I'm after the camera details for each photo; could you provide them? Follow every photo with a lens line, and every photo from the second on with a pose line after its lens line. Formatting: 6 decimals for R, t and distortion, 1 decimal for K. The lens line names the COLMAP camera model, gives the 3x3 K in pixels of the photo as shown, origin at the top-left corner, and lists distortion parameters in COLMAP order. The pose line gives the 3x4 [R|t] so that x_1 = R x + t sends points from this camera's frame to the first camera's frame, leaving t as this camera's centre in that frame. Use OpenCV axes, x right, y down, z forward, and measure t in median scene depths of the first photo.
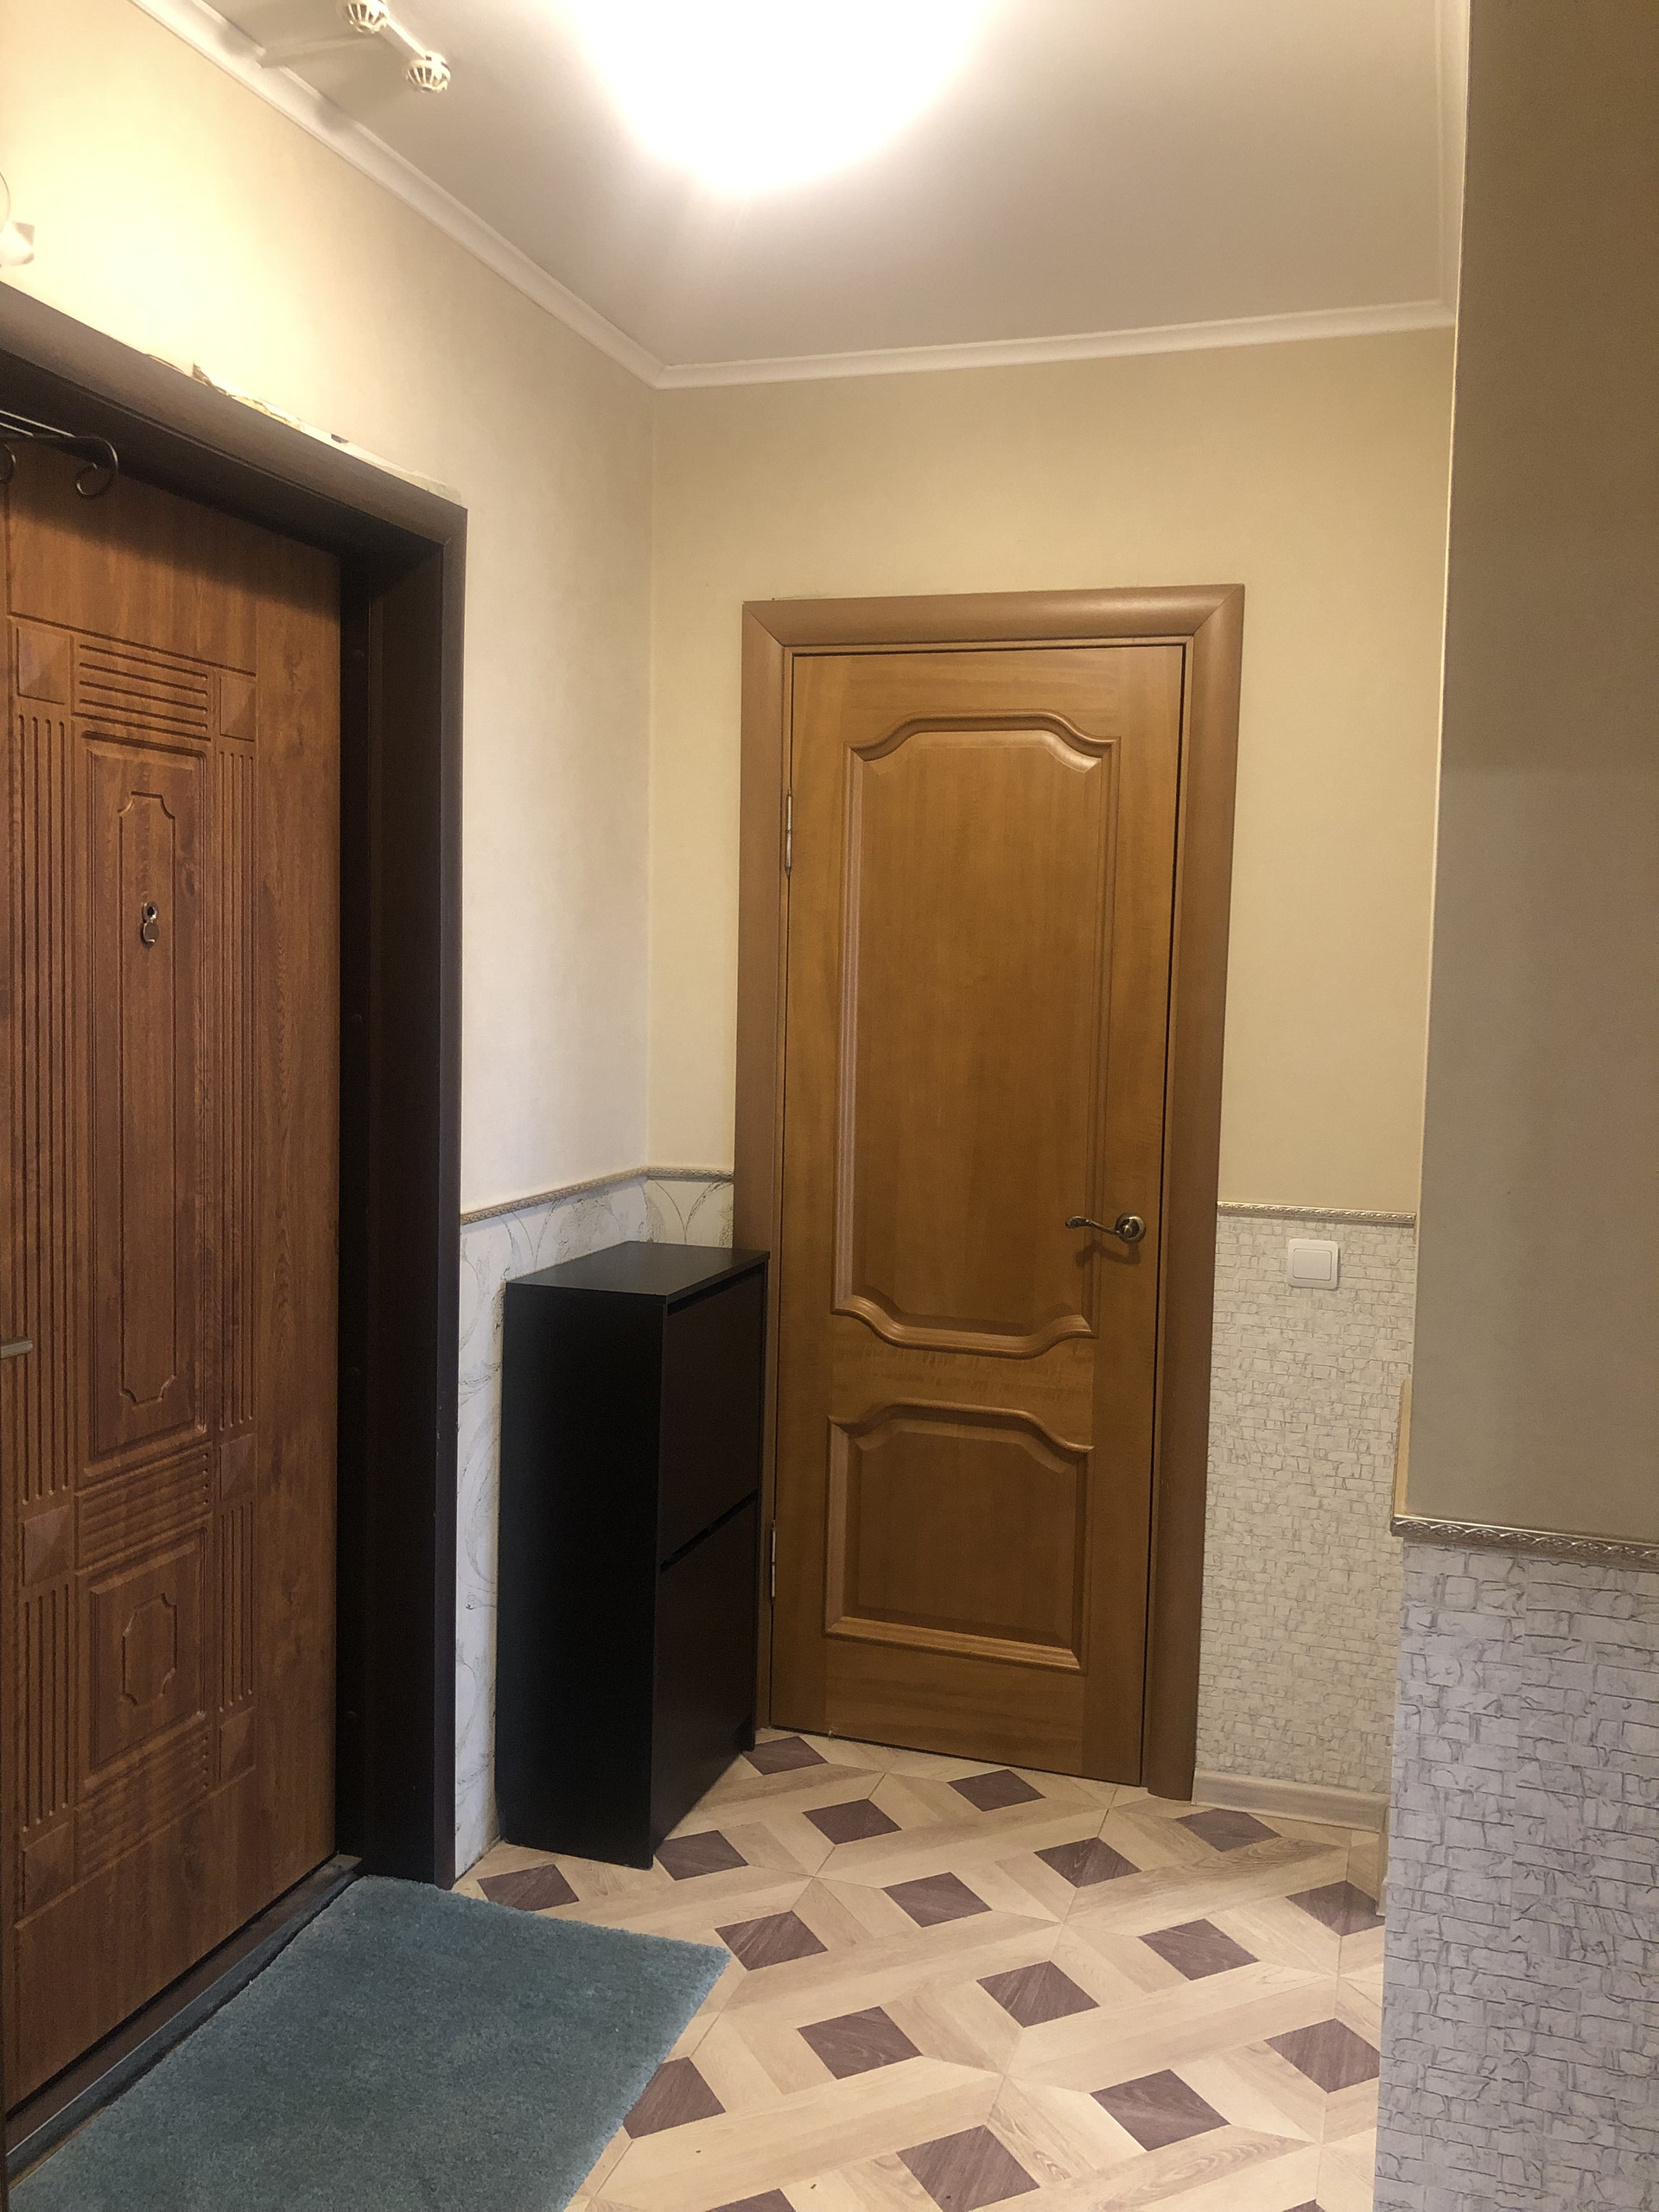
lens RADIAL K [[1817.9, 0, 848.1], [0, 1817.9, 1104.2], [0, 0, 1]] dist [0.034191, -0.042452]
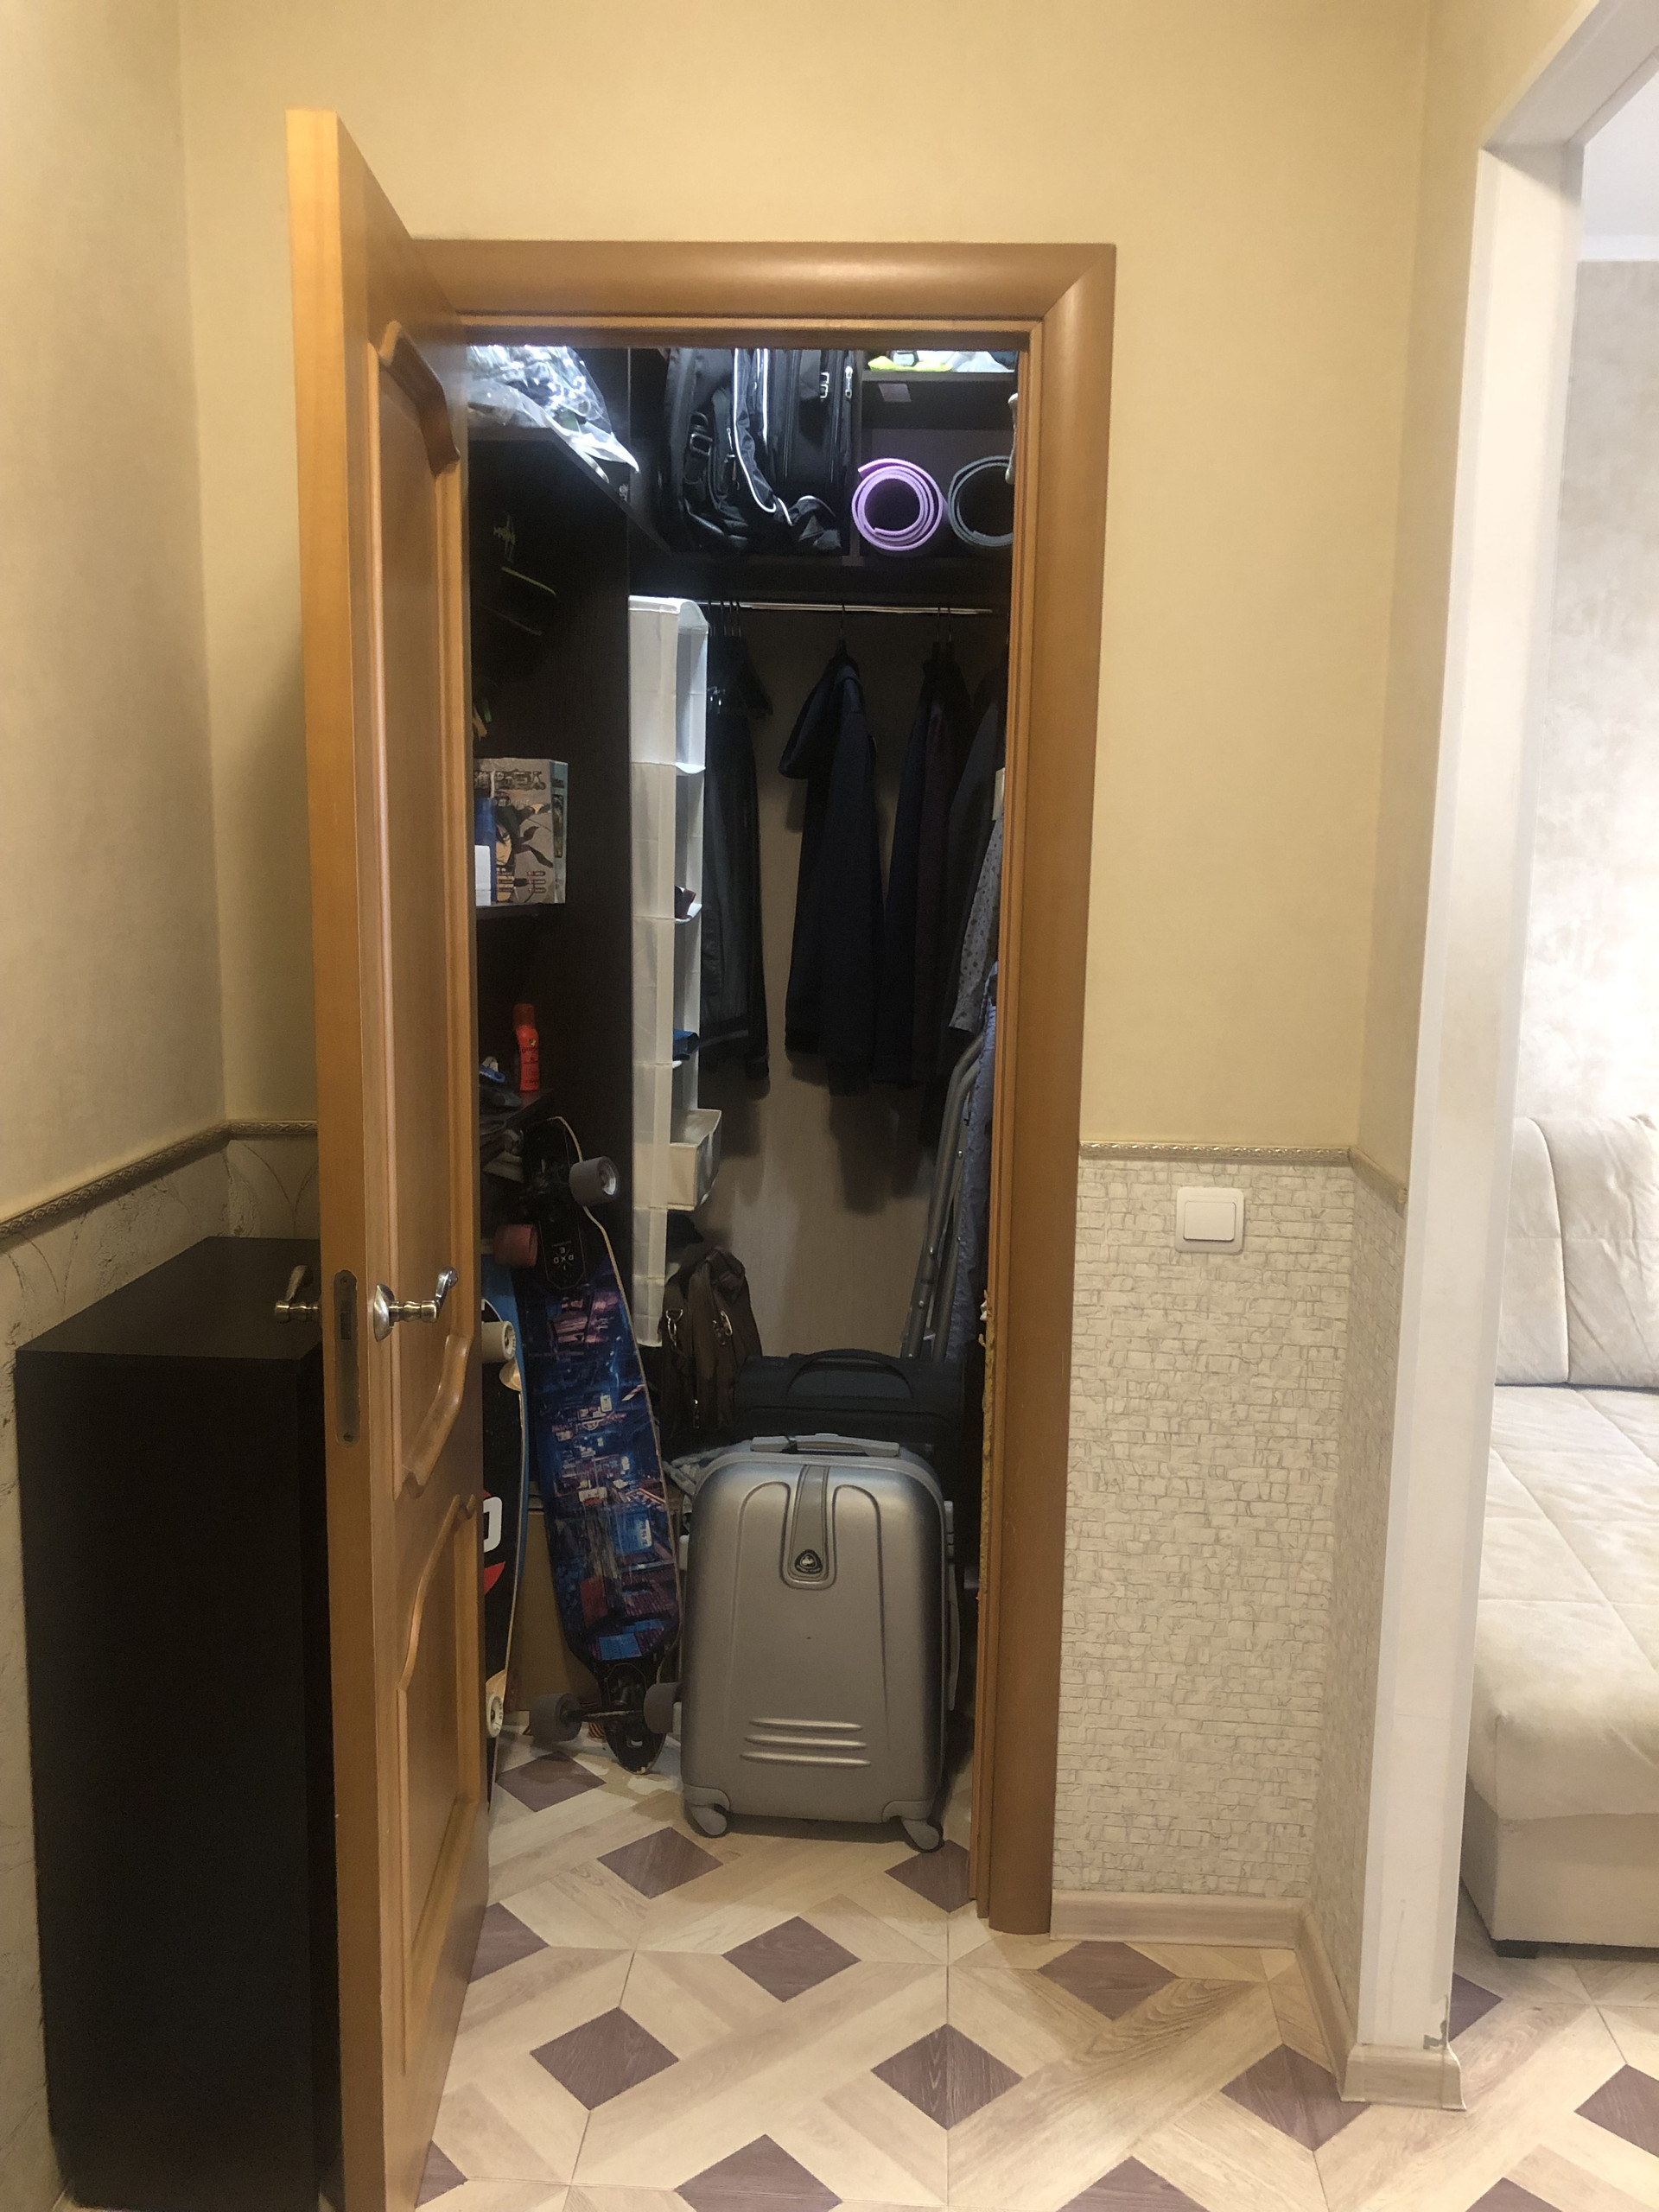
lens RADIAL K [[1817.9, 0, 842.2], [0, 1817.9, 1100.0], [0, 0, 1]] dist [0.034191, -0.042452]
pose [[0.969034, -0.047915, 0.242233, -0.060912], [0.027092, 0.995701, 0.088576, -0.028529], [-0.245435, -0.079271, 0.966166, 0.330904]]
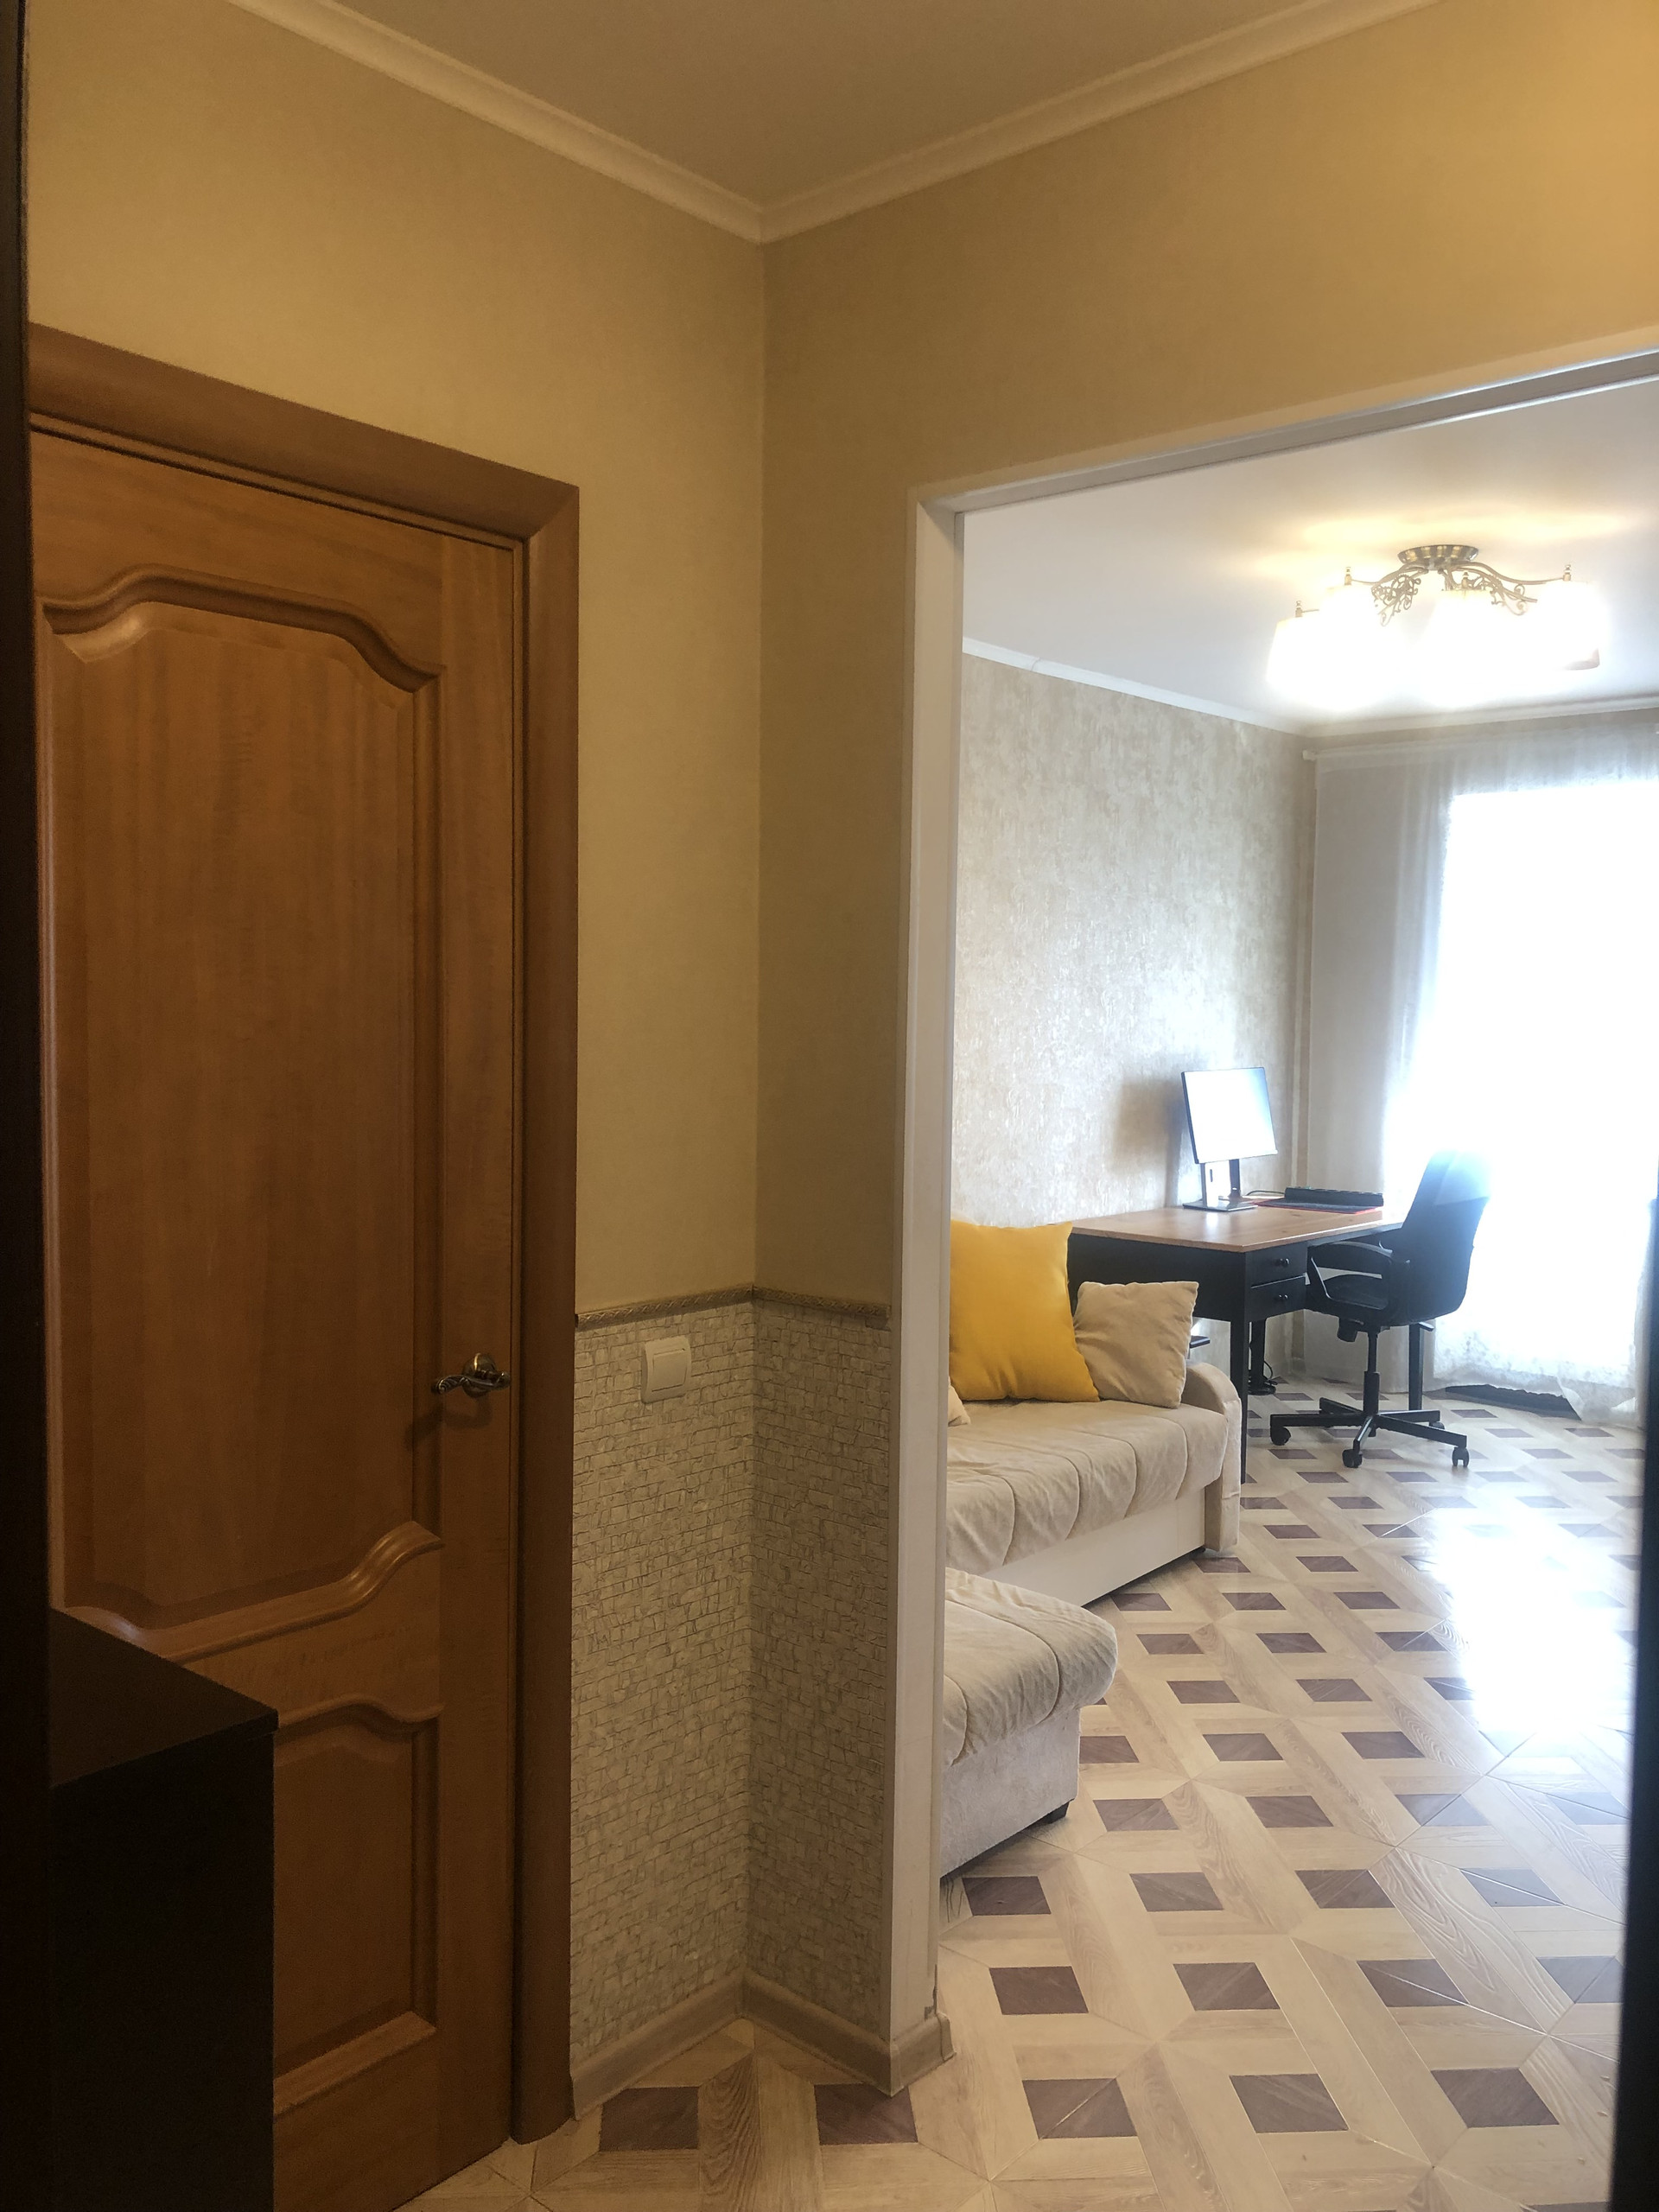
lens RADIAL K [[1817.9, 0, 826.3], [0, 1817.9, 1114.5], [0, 0, 1]] dist [0.034191, -0.042452]
pose [[0.387533, -0.082838, 0.918126, -0.433295], [0.062662, 0.996018, 0.063417, -0.068474], [-0.919724, 0.032955, 0.391181, 0.612386]]
